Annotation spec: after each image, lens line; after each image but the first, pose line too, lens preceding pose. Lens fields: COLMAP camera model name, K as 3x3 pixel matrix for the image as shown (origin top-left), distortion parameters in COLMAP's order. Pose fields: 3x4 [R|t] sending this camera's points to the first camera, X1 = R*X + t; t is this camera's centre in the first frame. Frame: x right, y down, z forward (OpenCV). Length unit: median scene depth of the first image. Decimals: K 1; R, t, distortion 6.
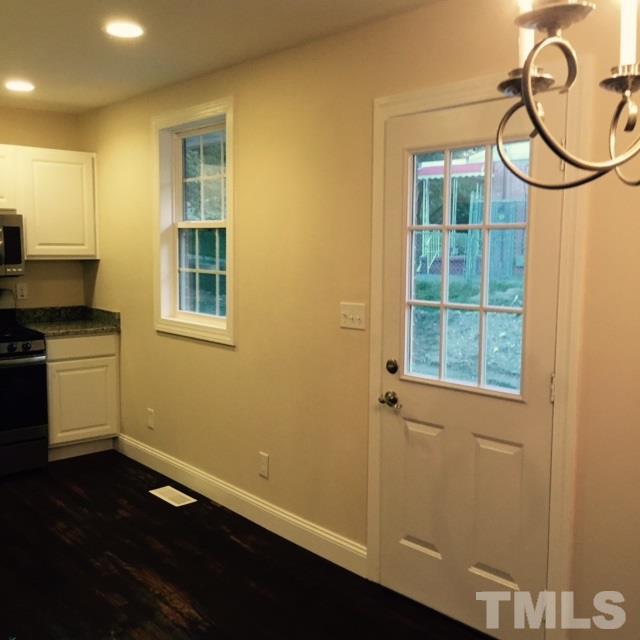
lens RADIAL K [[723.1, 0, 320.0], [0, 723.1, 320.0], [0, 0, 1]] dist [0.067798, -0.078076]
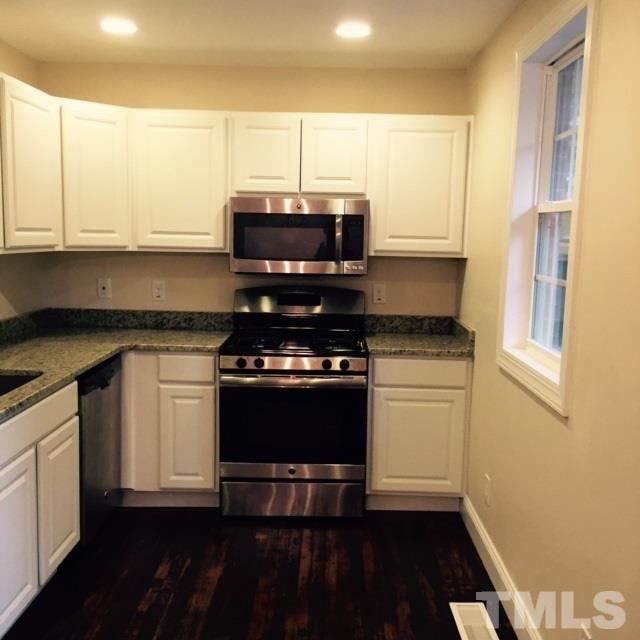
lens RADIAL K [[723.1, 0, 320.0], [0, 723.1, 320.0], [0, 0, 1]] dist [0.067798, -0.078076]
pose [[0.754396, 0.088646, -0.650407, 0.080241], [-0.086049, 0.995644, 0.035893, -0.034857], [0.650756, 0.028889, 0.758737, 0.349977]]
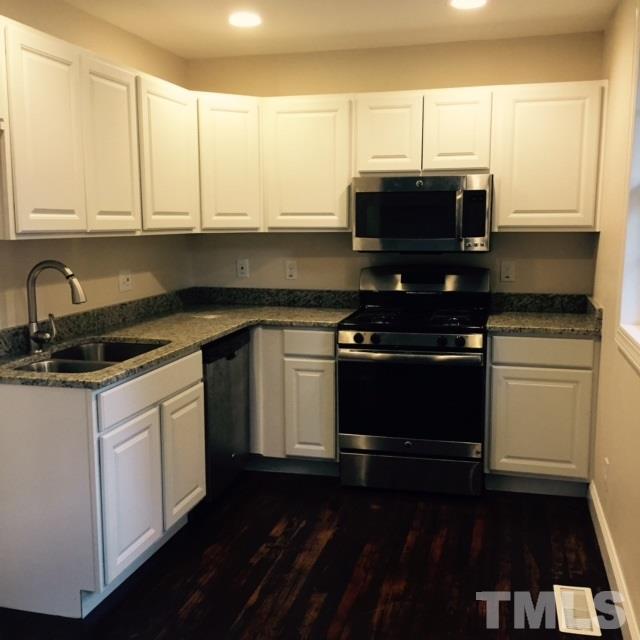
lens RADIAL K [[723.1, 0, 320.0], [0, 723.1, 320.0], [0, 0, 1]] dist [0.067798, -0.078076]
pose [[0.574521, 0.106857, -0.811485, 0.134360], [-0.079946, 0.994027, 0.074294, -0.030177], [0.814576, 0.022192, 0.579632, 0.384785]]
